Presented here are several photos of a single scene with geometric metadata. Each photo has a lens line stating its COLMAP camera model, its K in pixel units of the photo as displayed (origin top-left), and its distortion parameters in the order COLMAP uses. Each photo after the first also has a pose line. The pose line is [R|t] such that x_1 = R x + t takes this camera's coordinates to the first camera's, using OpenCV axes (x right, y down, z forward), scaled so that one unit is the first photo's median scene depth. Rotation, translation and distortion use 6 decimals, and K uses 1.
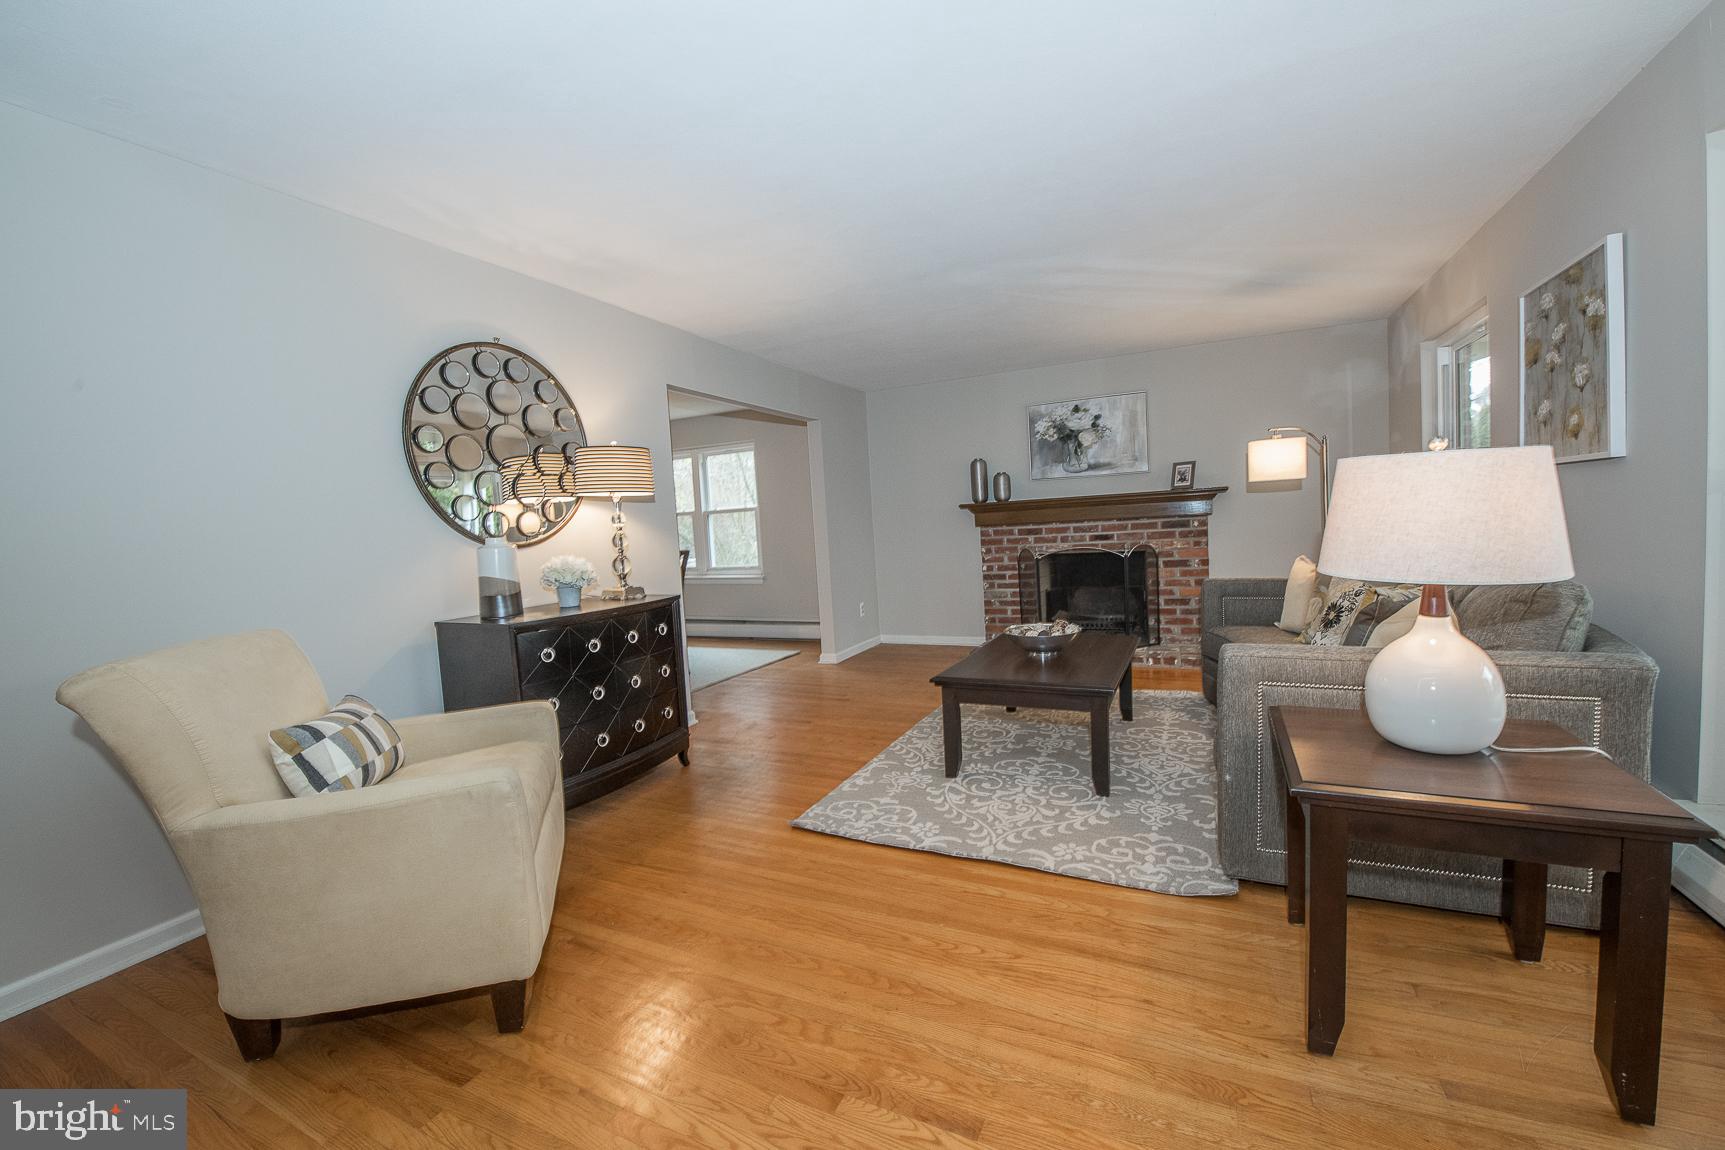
lens RADIAL K [[683.8, 0, 850.6], [0, 683.8, 574.7], [0, 0, 1]] dist [-0.020229, -0.001341]
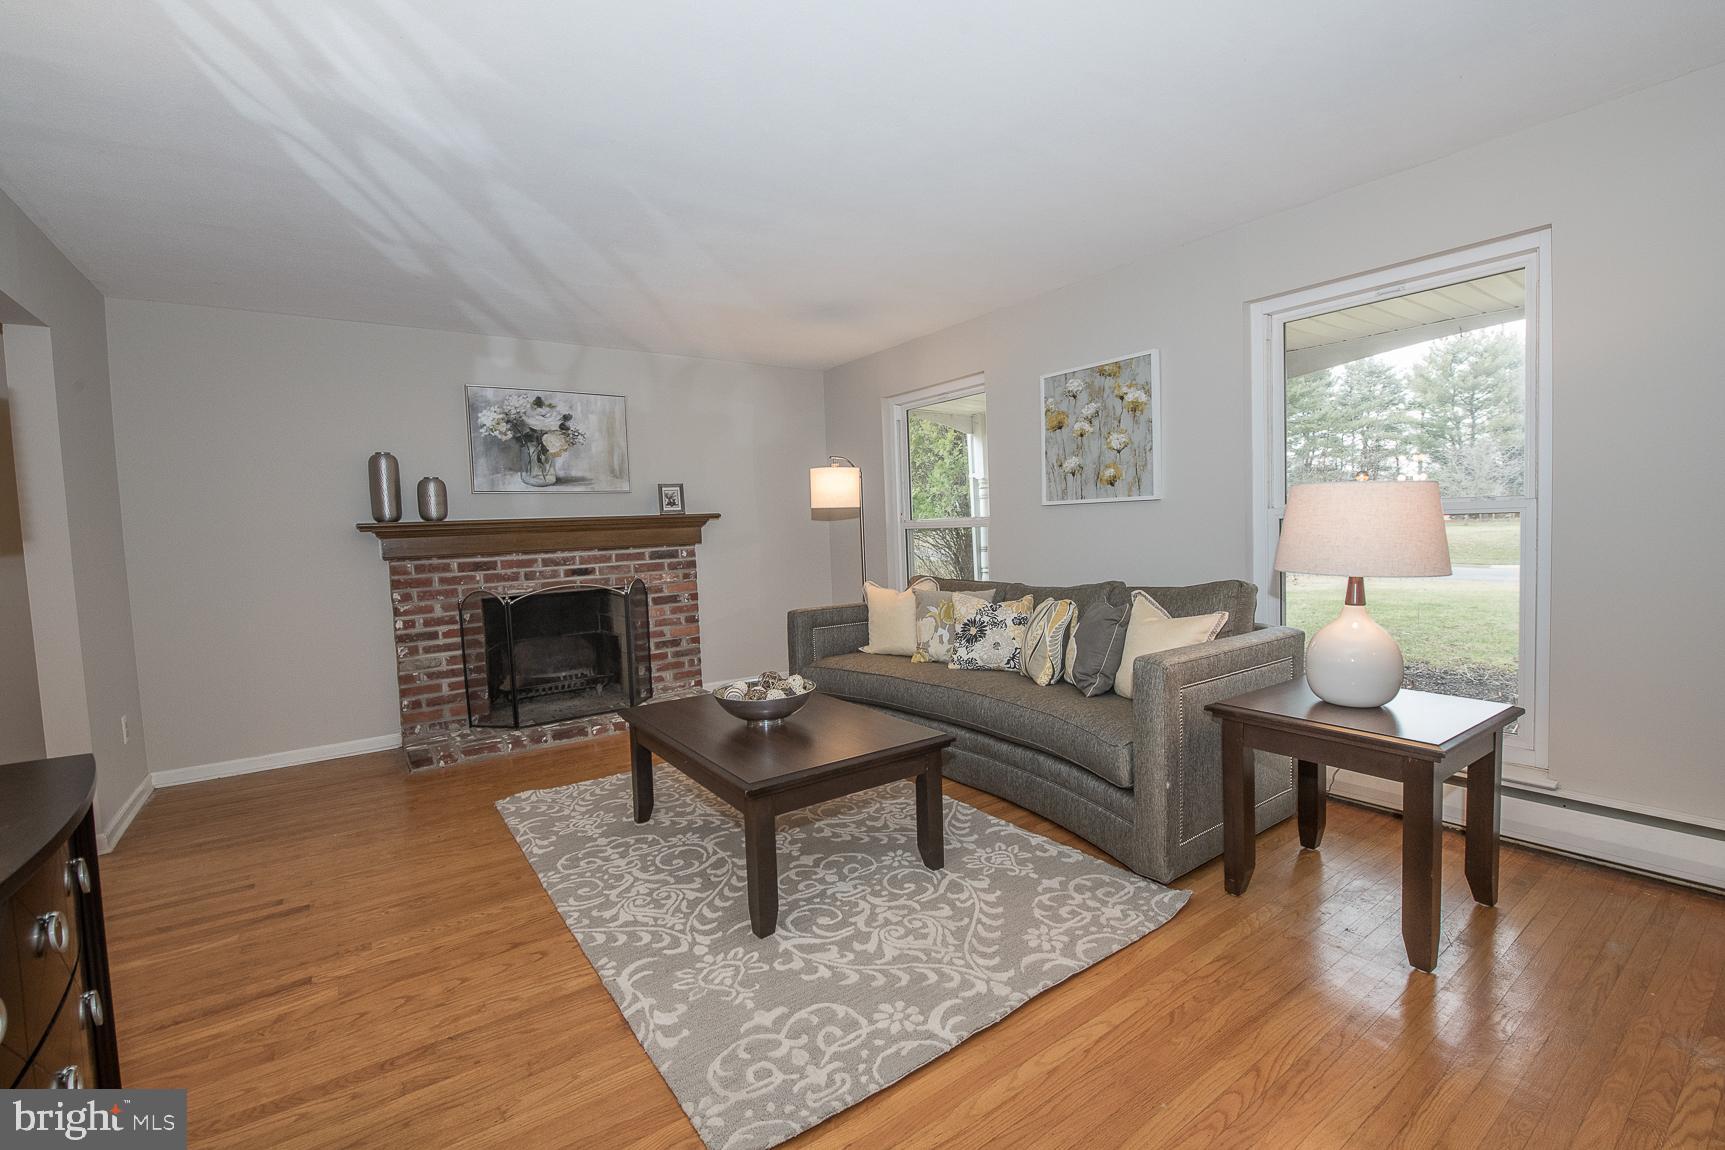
lens RADIAL K [[755.9, 0, 851.5], [0, 755.9, 571.3], [0, 0, 1]] dist [-0.014535, -0.000061]
pose [[0.458533, -0.016737, 0.888520, -0.264233], [0.076091, 0.996890, -0.020490, -0.014752], [-0.885414, 0.077004, 0.458380, 0.344283]]
